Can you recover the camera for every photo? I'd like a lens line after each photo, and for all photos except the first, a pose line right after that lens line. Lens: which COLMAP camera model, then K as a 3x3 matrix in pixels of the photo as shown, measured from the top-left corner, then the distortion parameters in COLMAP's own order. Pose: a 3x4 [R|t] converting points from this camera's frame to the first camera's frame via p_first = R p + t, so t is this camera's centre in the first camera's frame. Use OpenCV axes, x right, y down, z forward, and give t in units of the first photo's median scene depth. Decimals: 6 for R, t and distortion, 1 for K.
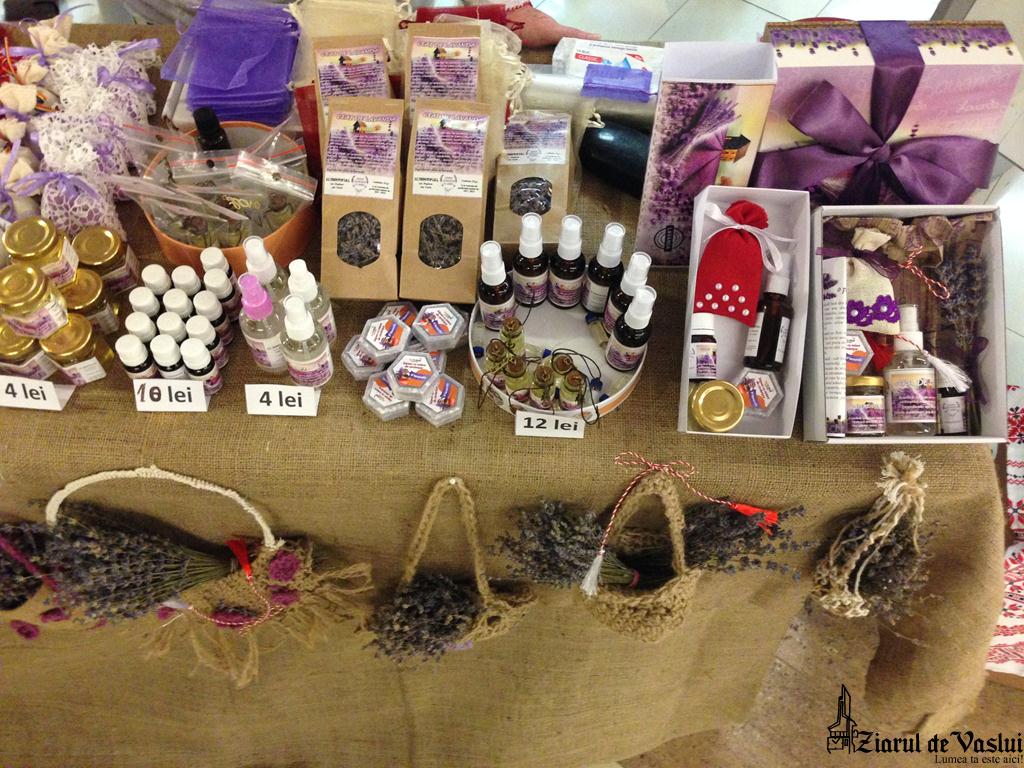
lens RADIAL K [[964.4, 0, 509.7], [0, 964.4, 379.8], [0, 0, 1]] dist [0.034695, 0.000000]
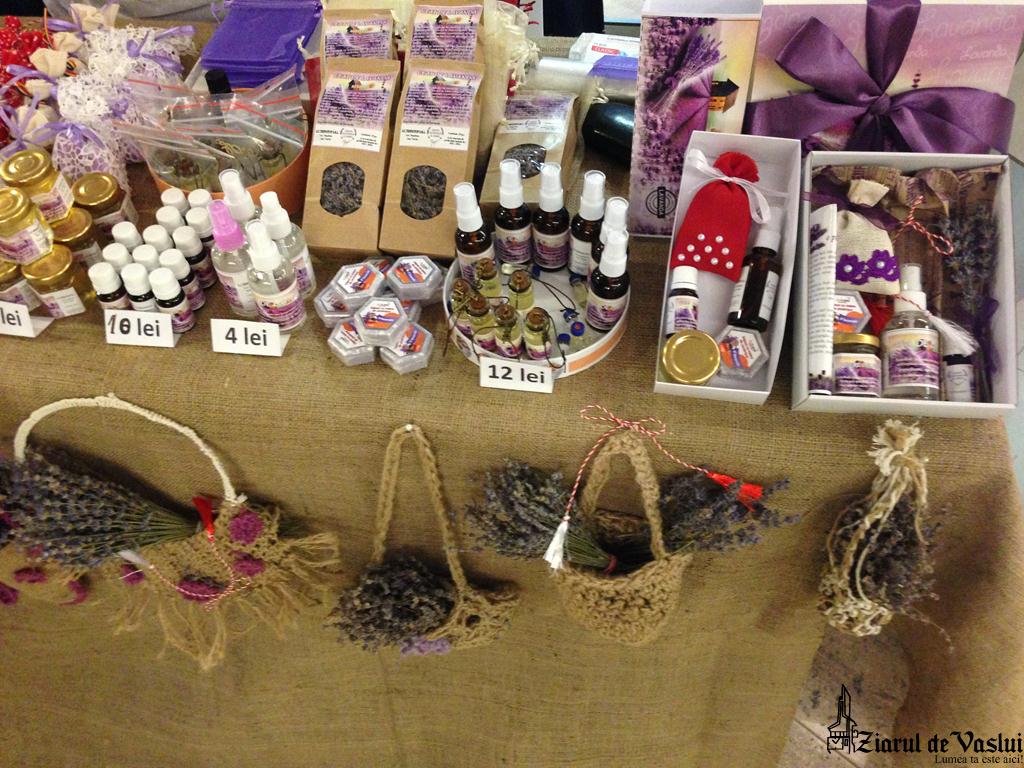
lens RADIAL K [[964.4, 0, 514.8], [0, 964.4, 383.4], [0, 0, 1]] dist [0.034695, 0.000000]
pose [[0.992374, 0.050629, -0.112390, 0.144640], [-0.065234, 0.989321, -0.130337, 0.174784], [0.104591, 0.136674, 0.985079, 0.068114]]
